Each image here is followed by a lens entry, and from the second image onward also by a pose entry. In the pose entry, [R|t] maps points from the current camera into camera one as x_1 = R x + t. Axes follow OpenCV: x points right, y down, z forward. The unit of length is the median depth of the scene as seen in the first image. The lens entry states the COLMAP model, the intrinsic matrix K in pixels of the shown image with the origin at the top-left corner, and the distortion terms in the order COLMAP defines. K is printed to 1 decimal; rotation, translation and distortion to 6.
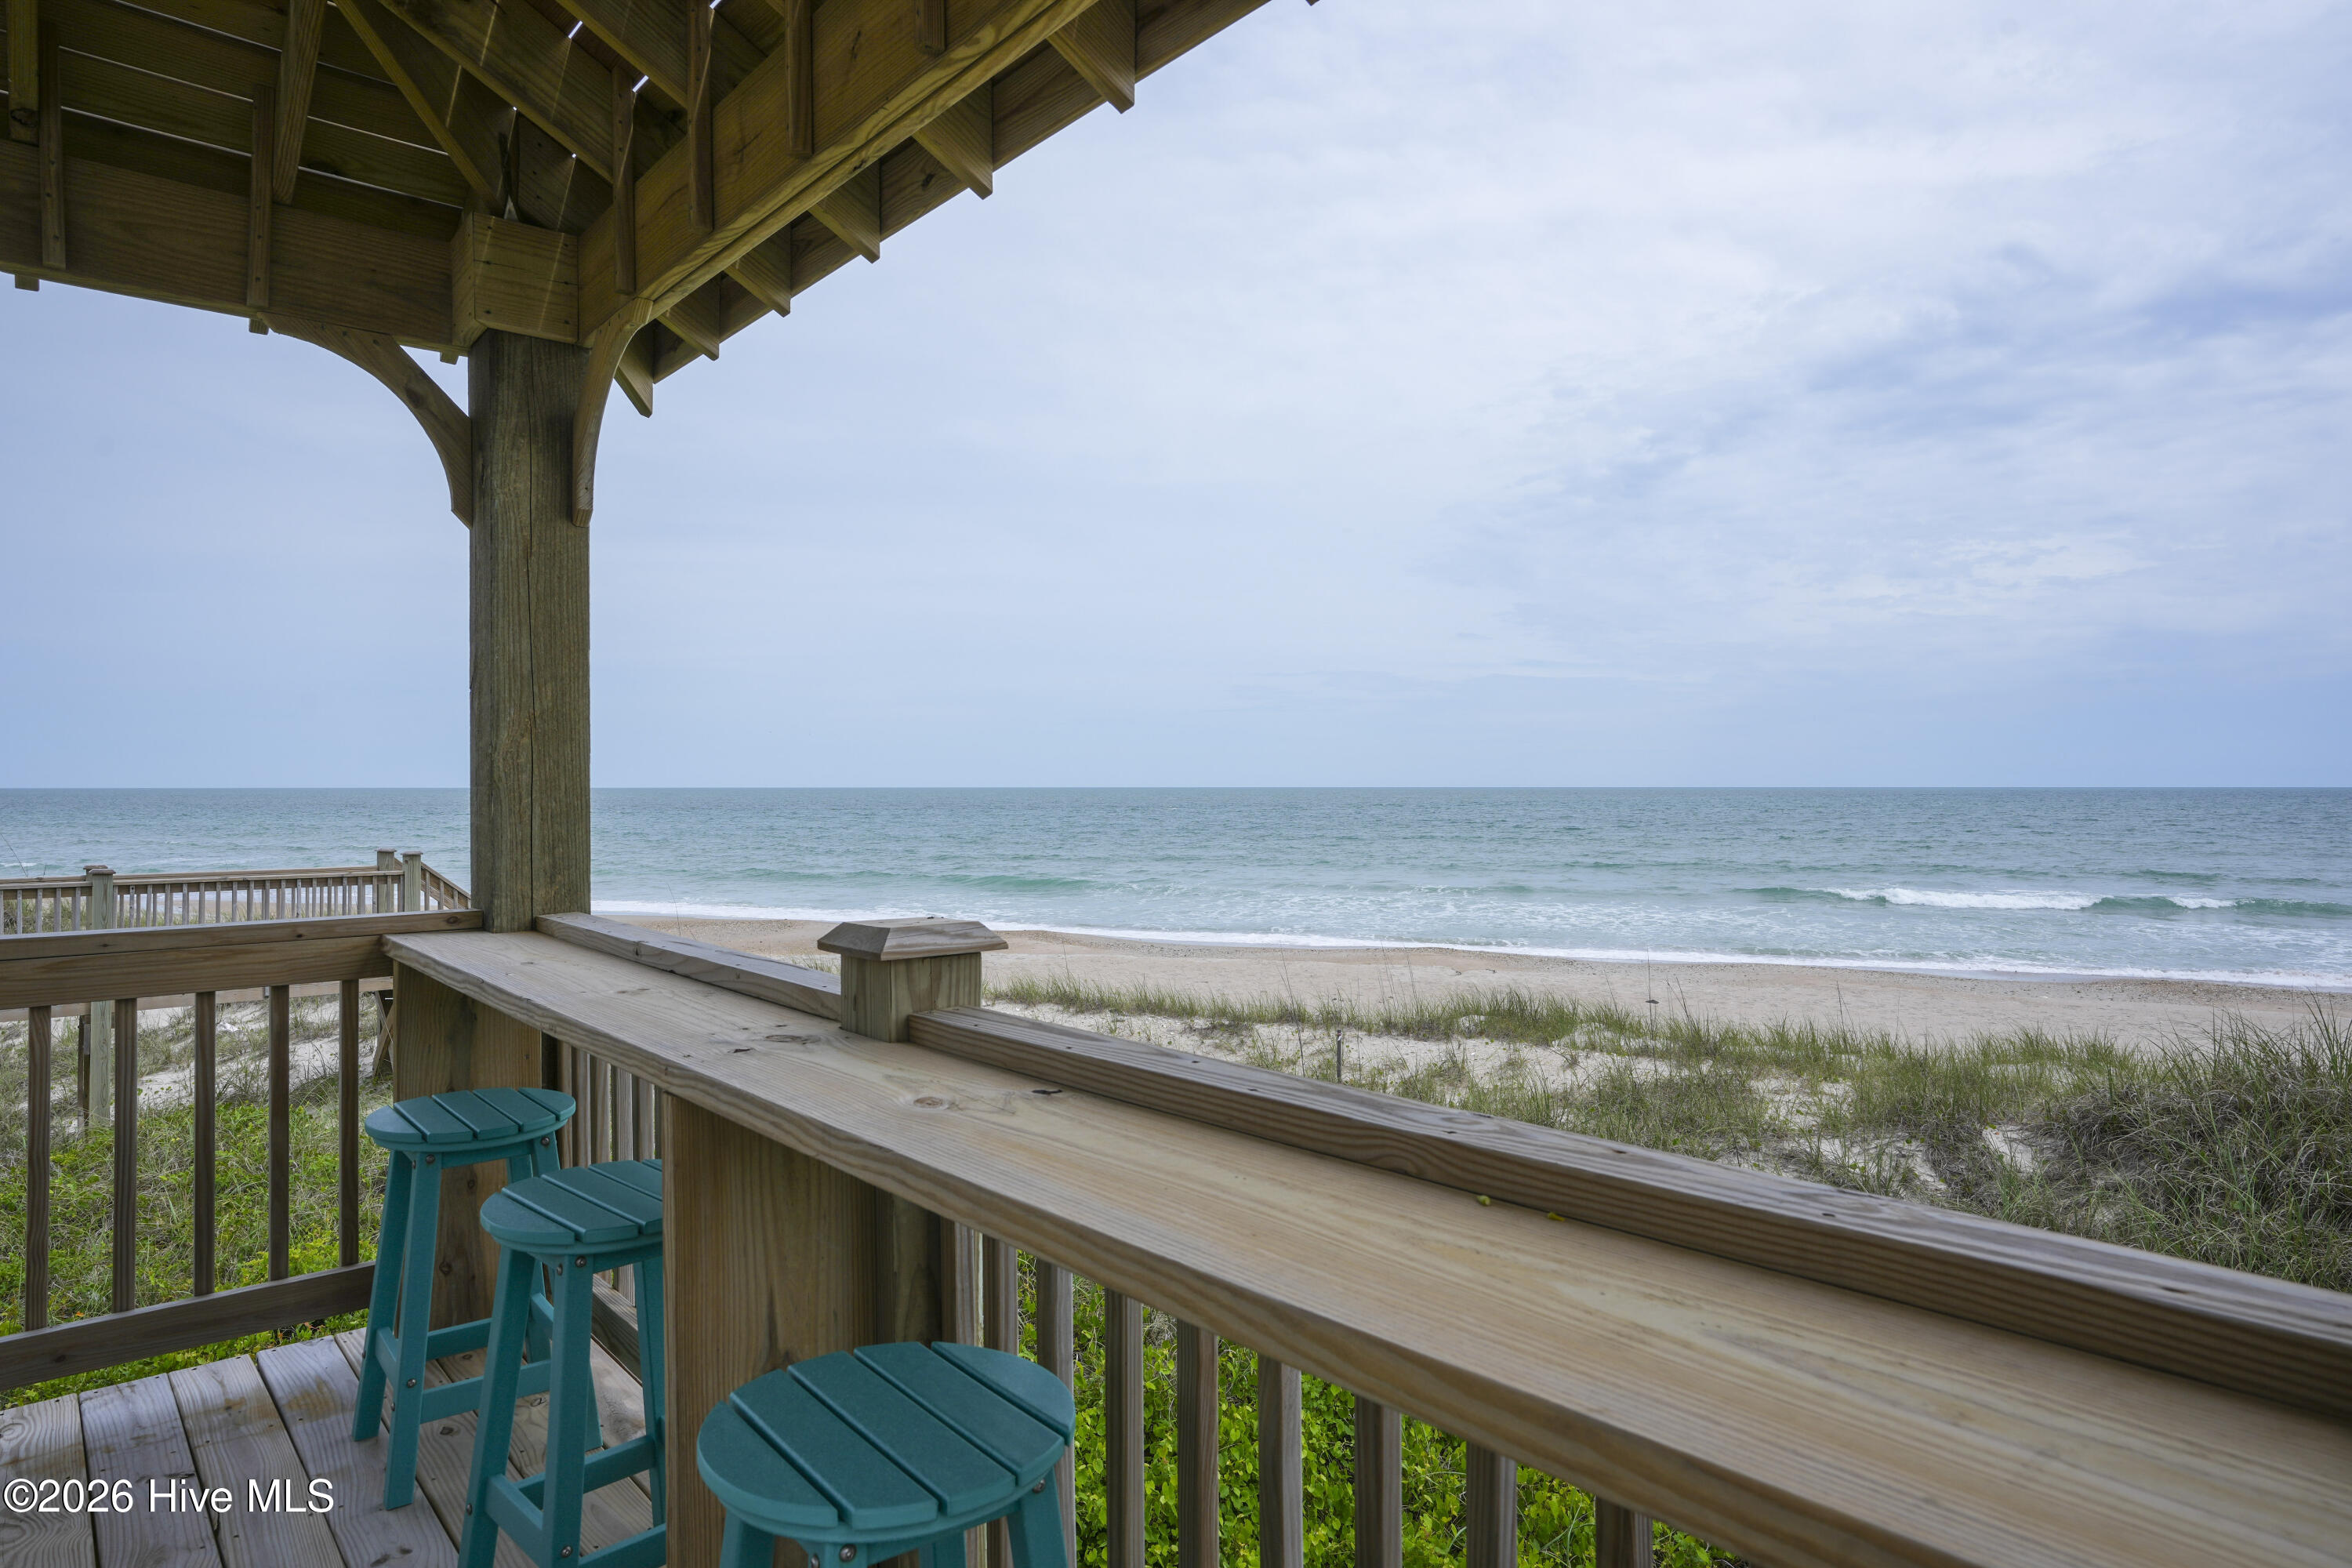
lens RADIAL K [[1372.4, 0, 1196.6], [0, 1372.4, 784.1], [0, 0, 1]] dist [-0.035439, 0.035953]
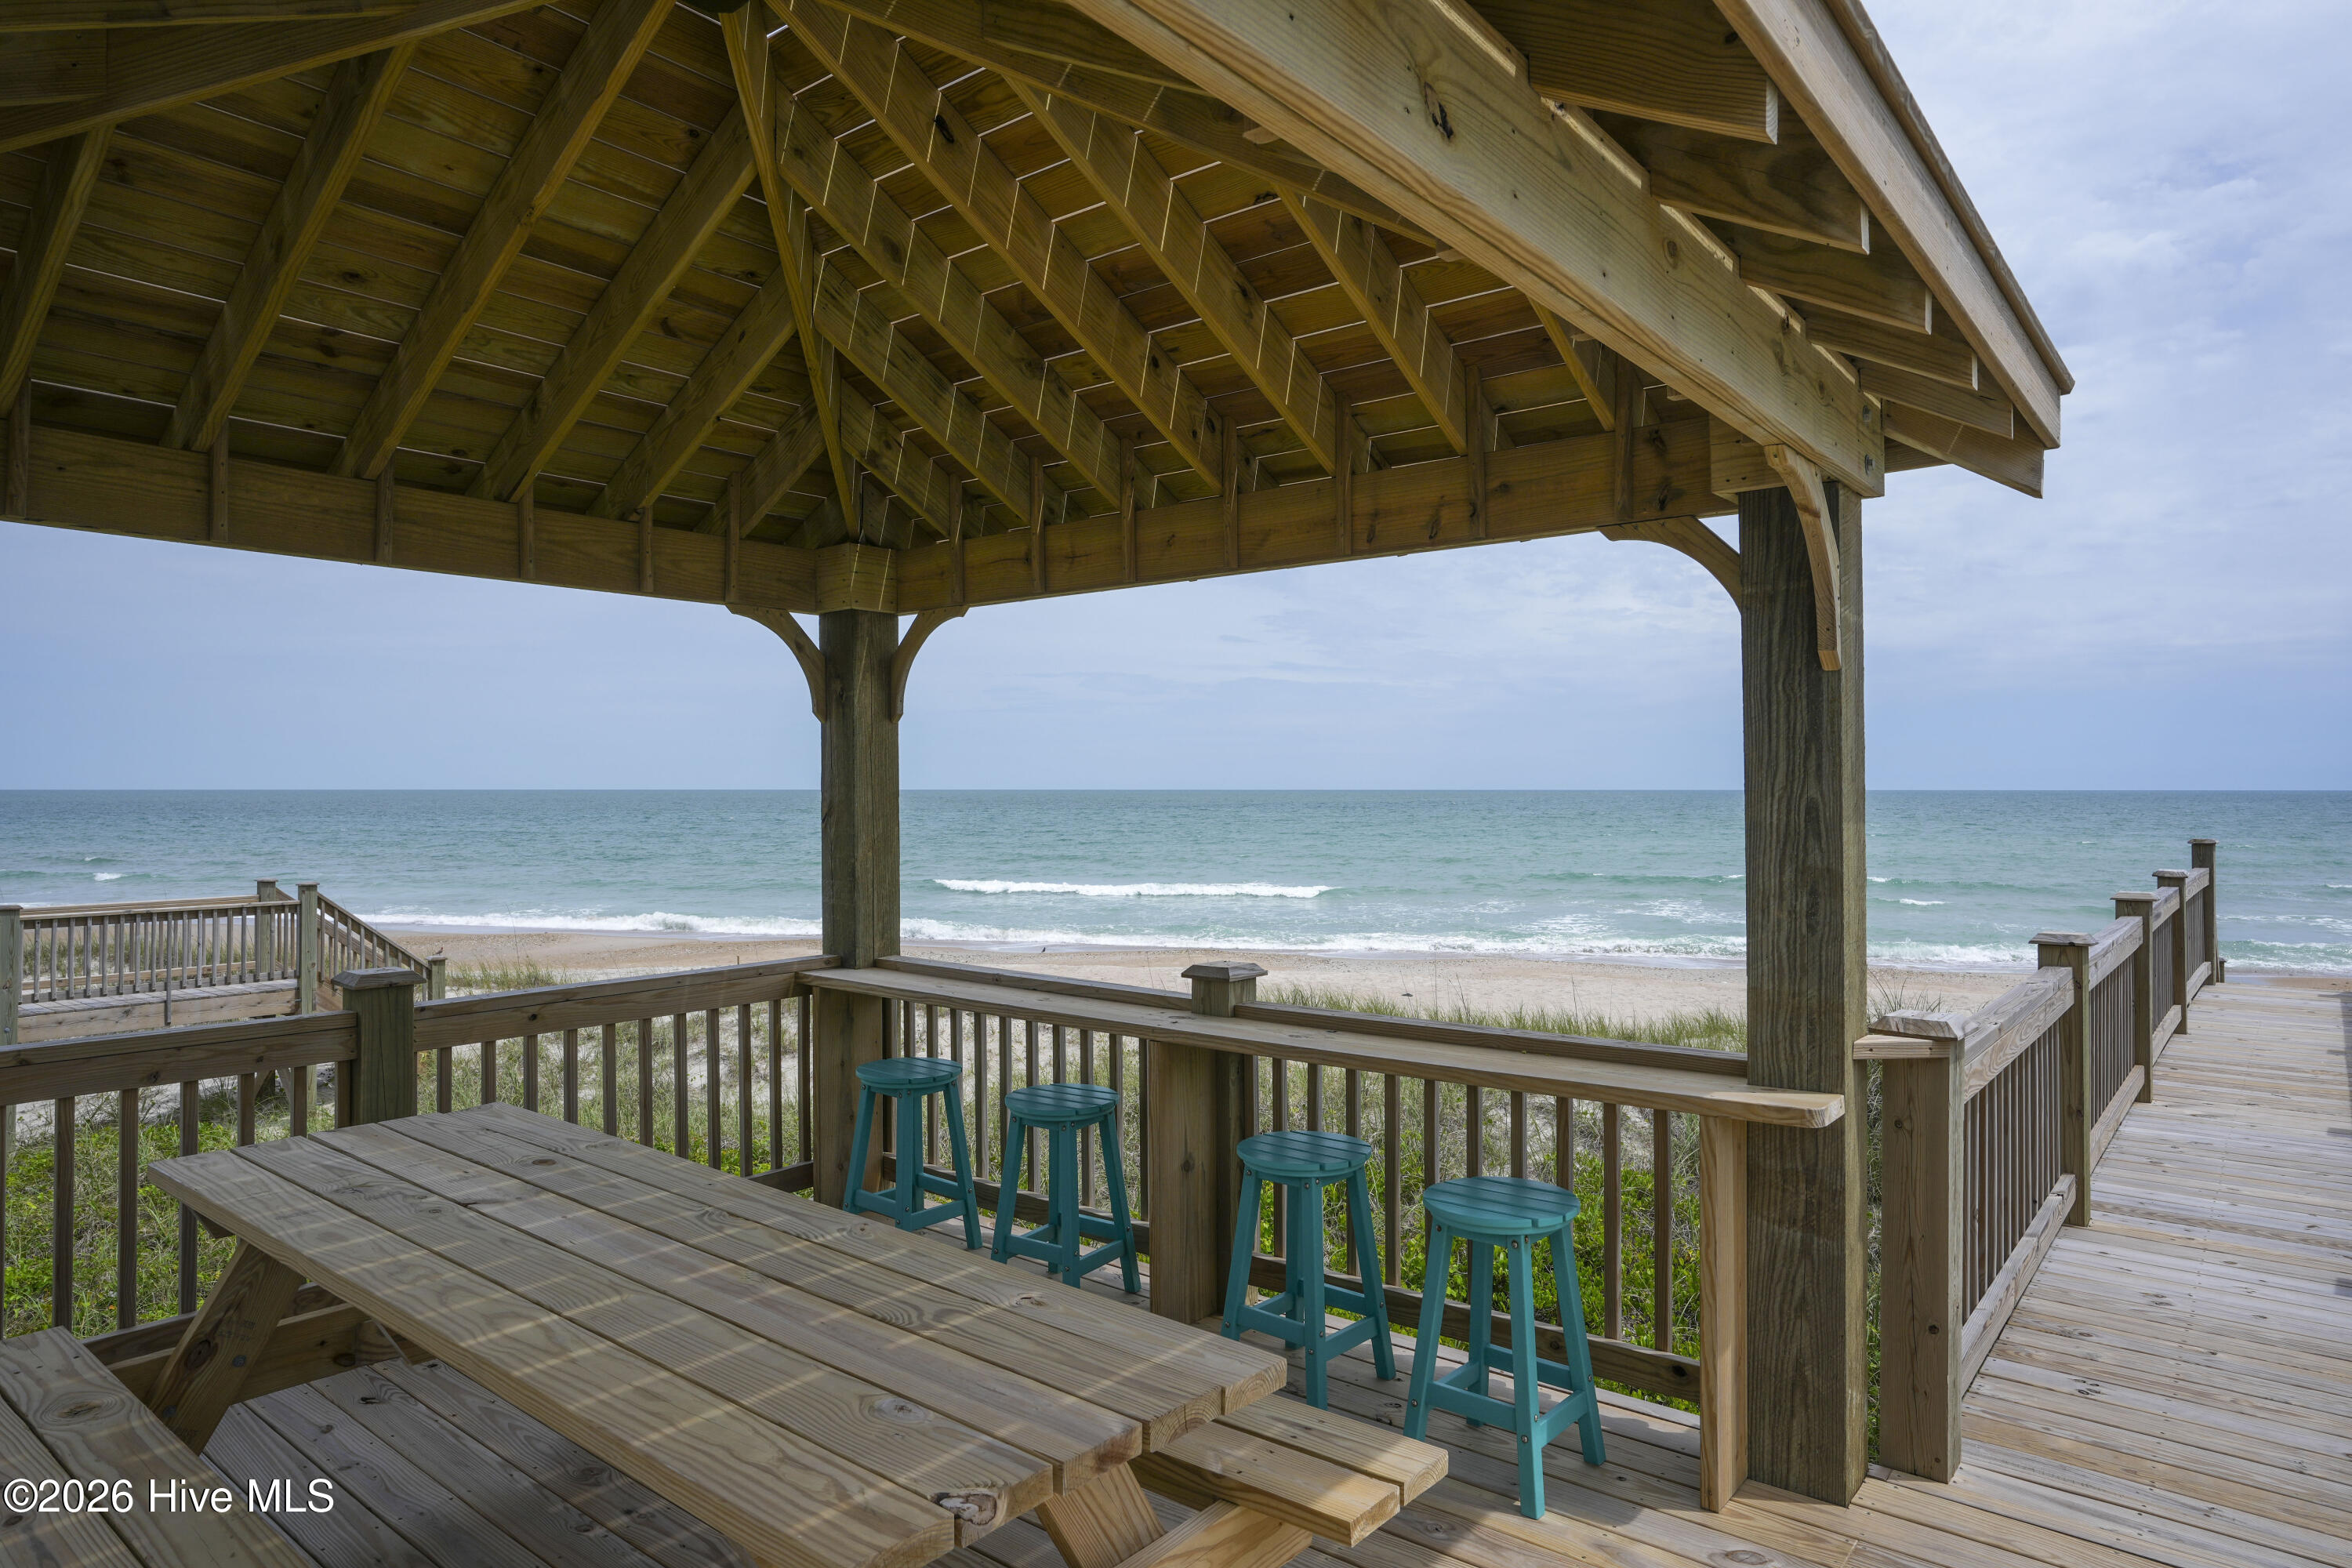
lens RADIAL K [[1372.4, 0, 1196.6], [0, 1372.4, 784.1], [0, 0, 1]] dist [-0.035439, 0.035953]
pose [[0.982975, 0.001859, 0.183730, -0.399208], [-0.001553, 0.999997, -0.001806, -0.112652], [-0.183733, 0.001490, 0.982975, -0.711932]]
